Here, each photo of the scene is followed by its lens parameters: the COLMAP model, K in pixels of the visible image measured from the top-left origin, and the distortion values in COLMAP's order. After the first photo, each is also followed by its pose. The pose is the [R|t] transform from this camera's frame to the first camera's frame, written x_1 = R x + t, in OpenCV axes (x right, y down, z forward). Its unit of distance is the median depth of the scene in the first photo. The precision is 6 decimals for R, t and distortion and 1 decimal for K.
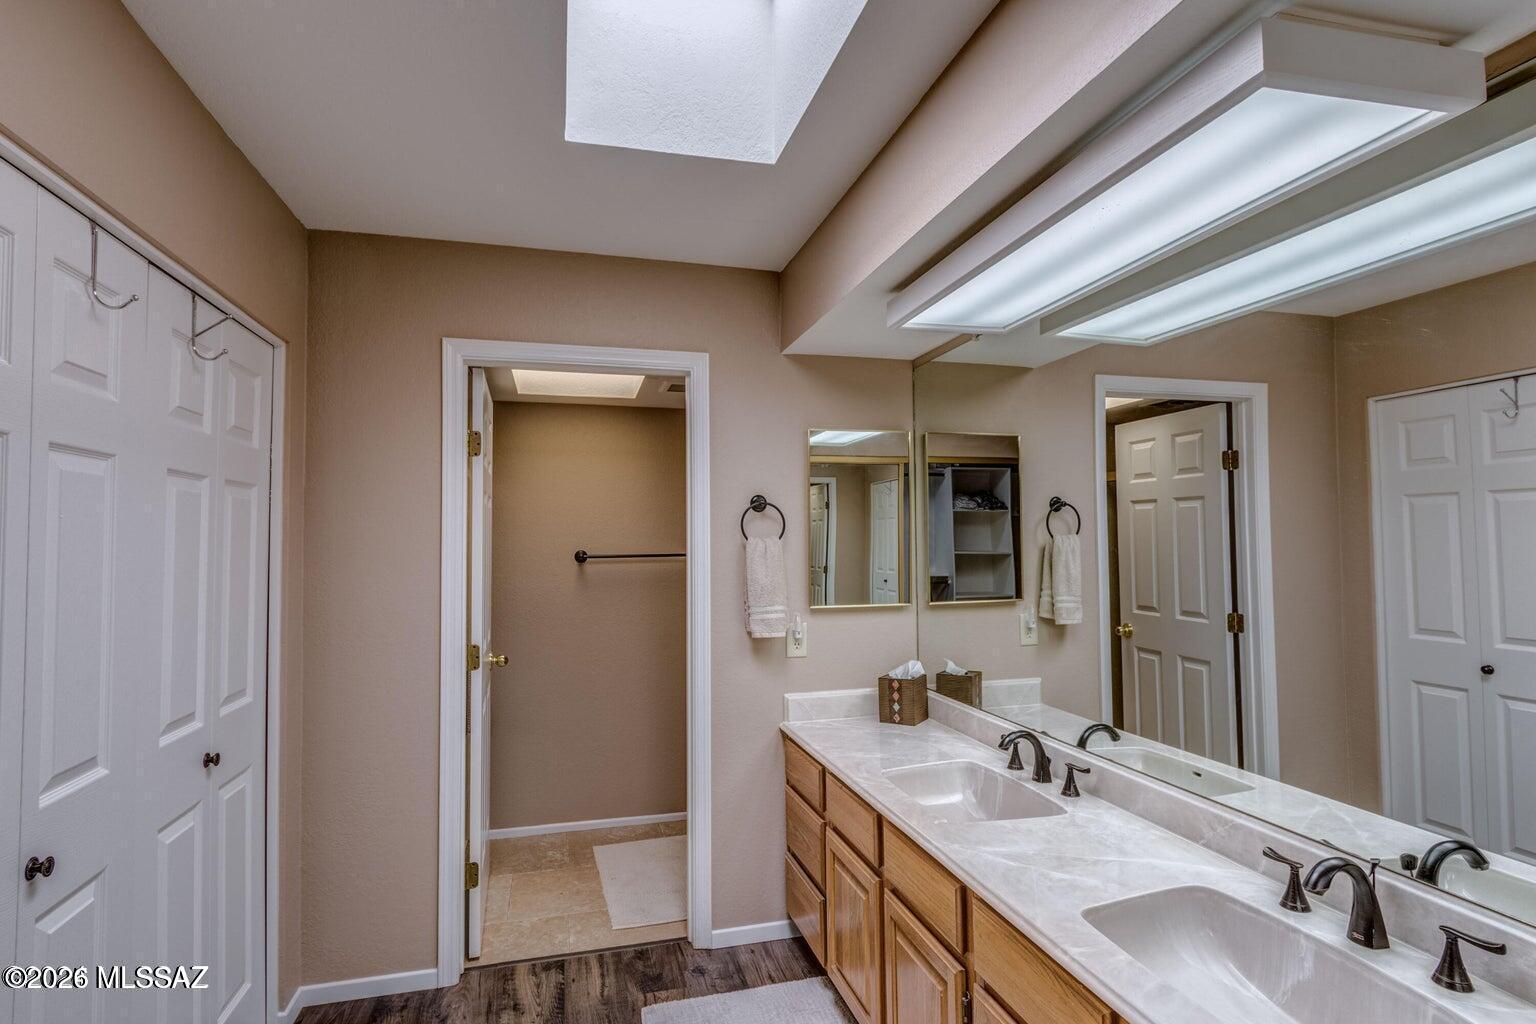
lens RADIAL K [[799.3, 0, 772.0], [0, 799.3, 514.2], [0, 0, 1]] dist [0.012142, -0.000935]
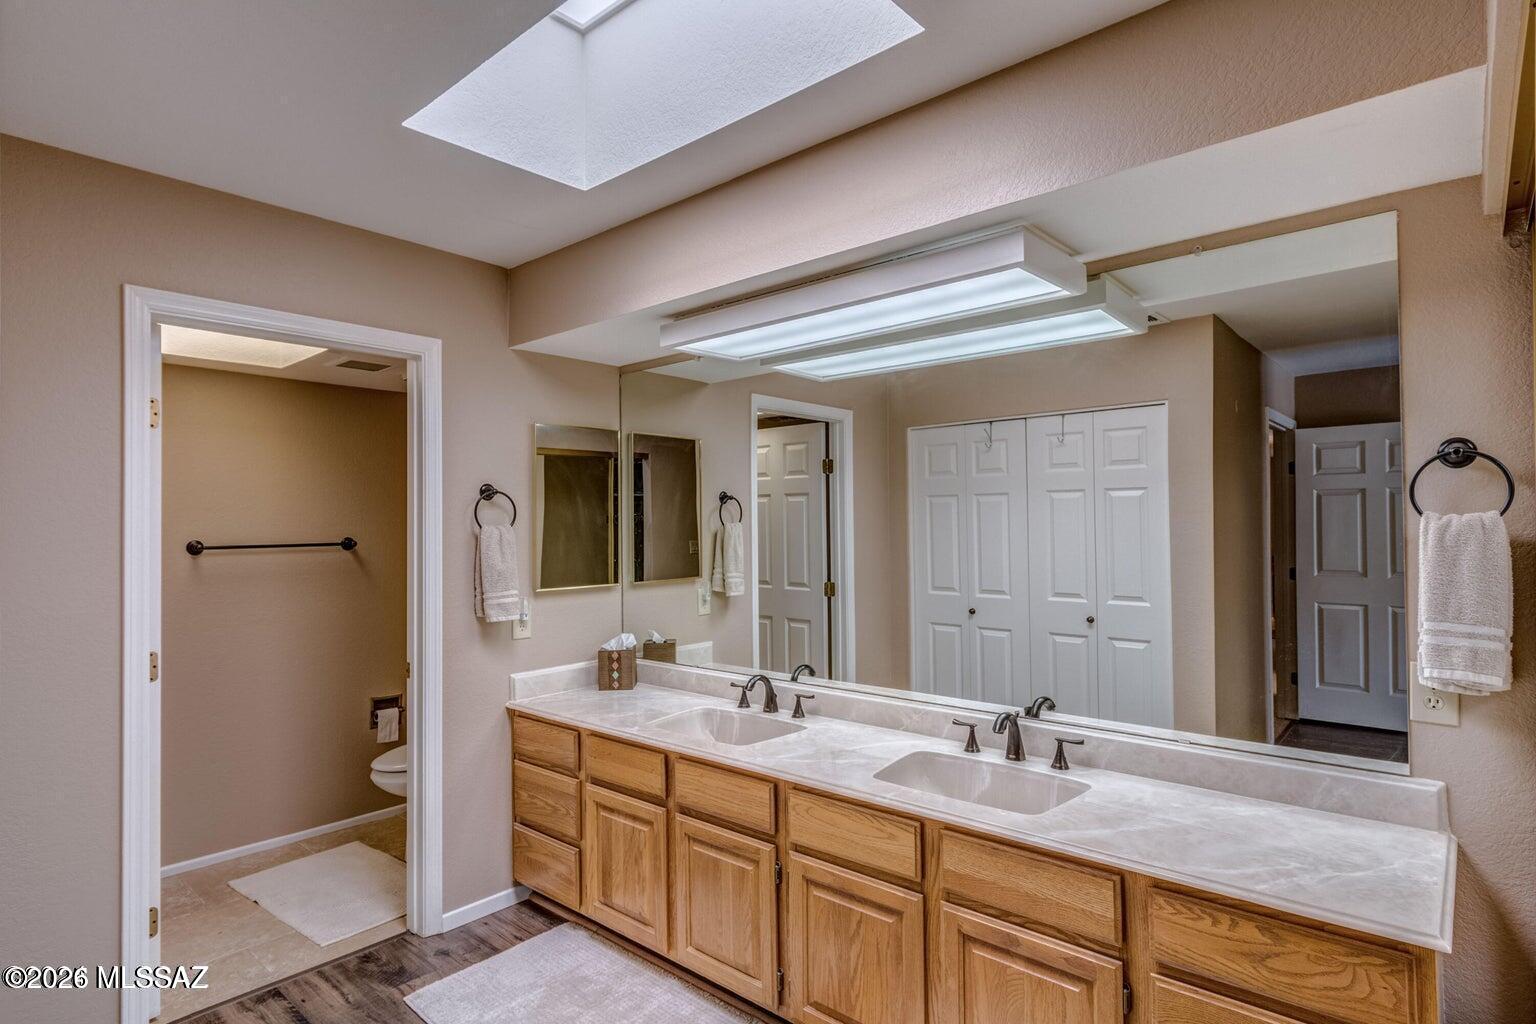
lens RADIAL K [[799.3, 0, 770.6], [0, 799.3, 514.9], [0, 0, 1]] dist [0.012142, -0.000935]
pose [[0.836722, 0.006675, 0.547587, -0.280195], [-0.015595, 0.999811, 0.011641, -0.001761], [-0.547405, -0.018280, 0.836668, -0.060935]]
